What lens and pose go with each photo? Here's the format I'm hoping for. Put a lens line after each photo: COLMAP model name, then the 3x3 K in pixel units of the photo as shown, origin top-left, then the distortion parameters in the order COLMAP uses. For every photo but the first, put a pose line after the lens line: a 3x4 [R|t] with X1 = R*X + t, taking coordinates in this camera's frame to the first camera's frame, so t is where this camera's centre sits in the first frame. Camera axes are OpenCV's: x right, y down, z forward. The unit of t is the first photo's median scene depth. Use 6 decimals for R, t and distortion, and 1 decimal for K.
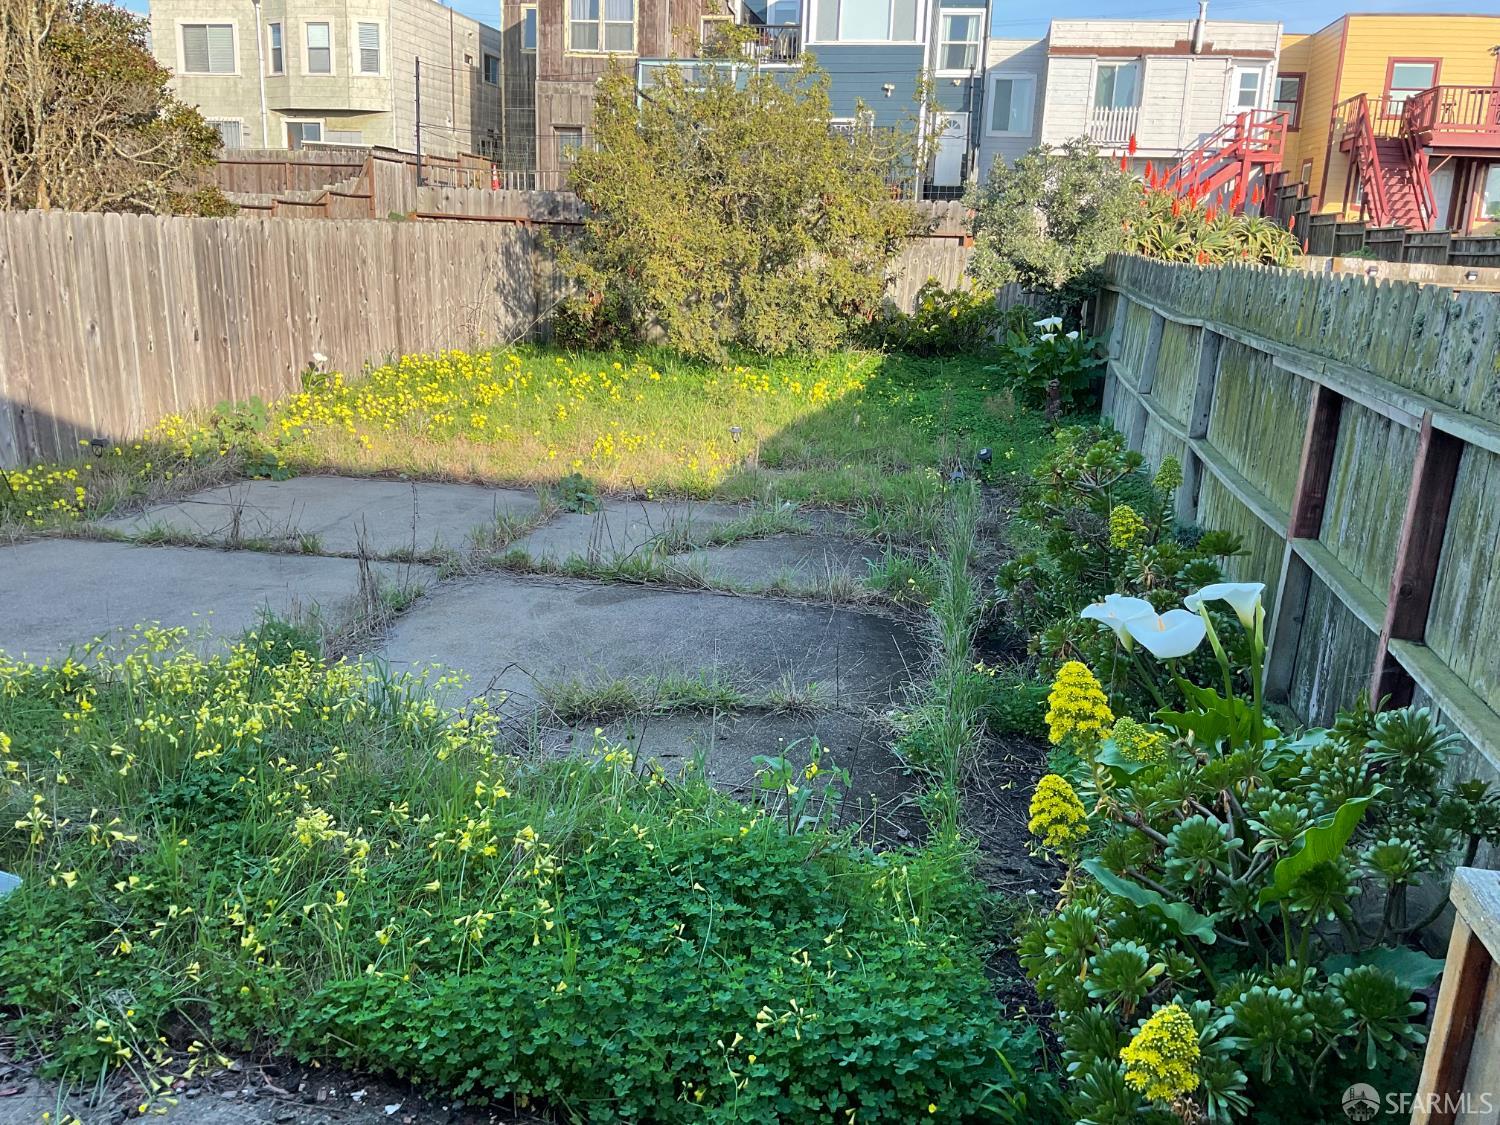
lens RADIAL K [[1239.3, 0, 750.0], [0, 1239.3, 562.5], [0, 0, 1]] dist [-0.009909, -0.003869]
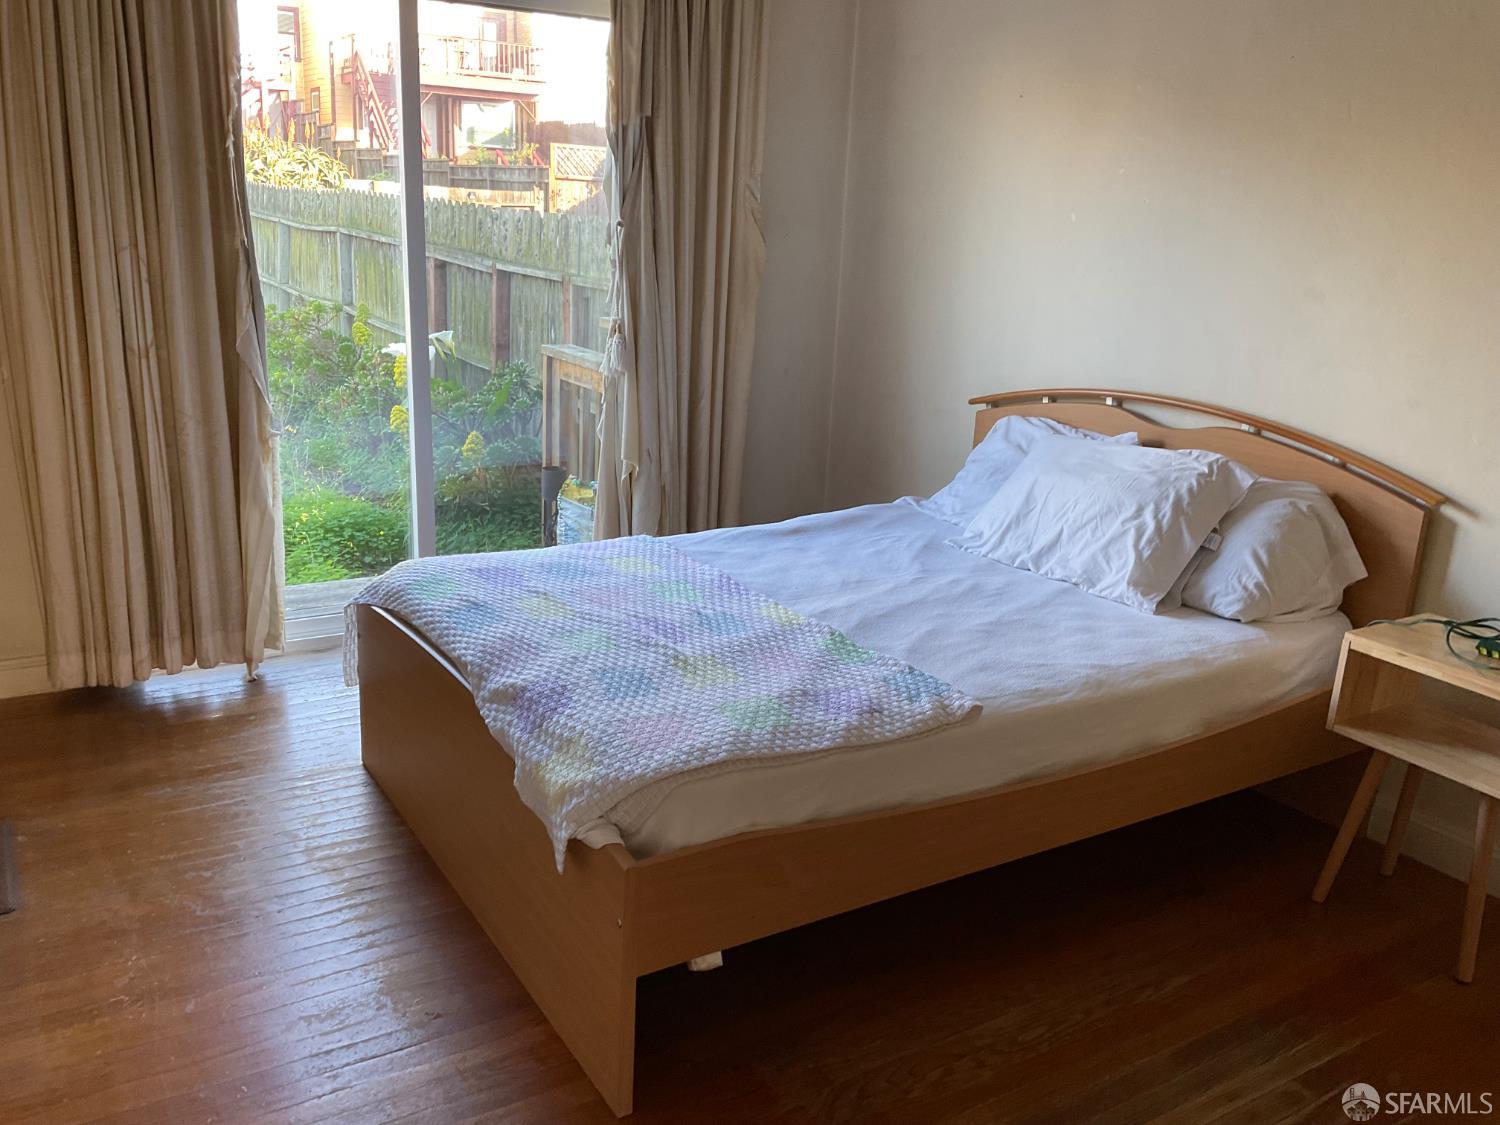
lens RADIAL K [[1243.5, 0, 741.6], [0, 1243.5, 570.5], [0, 0, 1]] dist [0.129492, -0.292451]
pose [[0.742935, -0.190389, 0.641717, -0.167099], [0.149308, 0.981677, 0.118392, 0.054453], [-0.652499, 0.007856, 0.757749, -0.247522]]
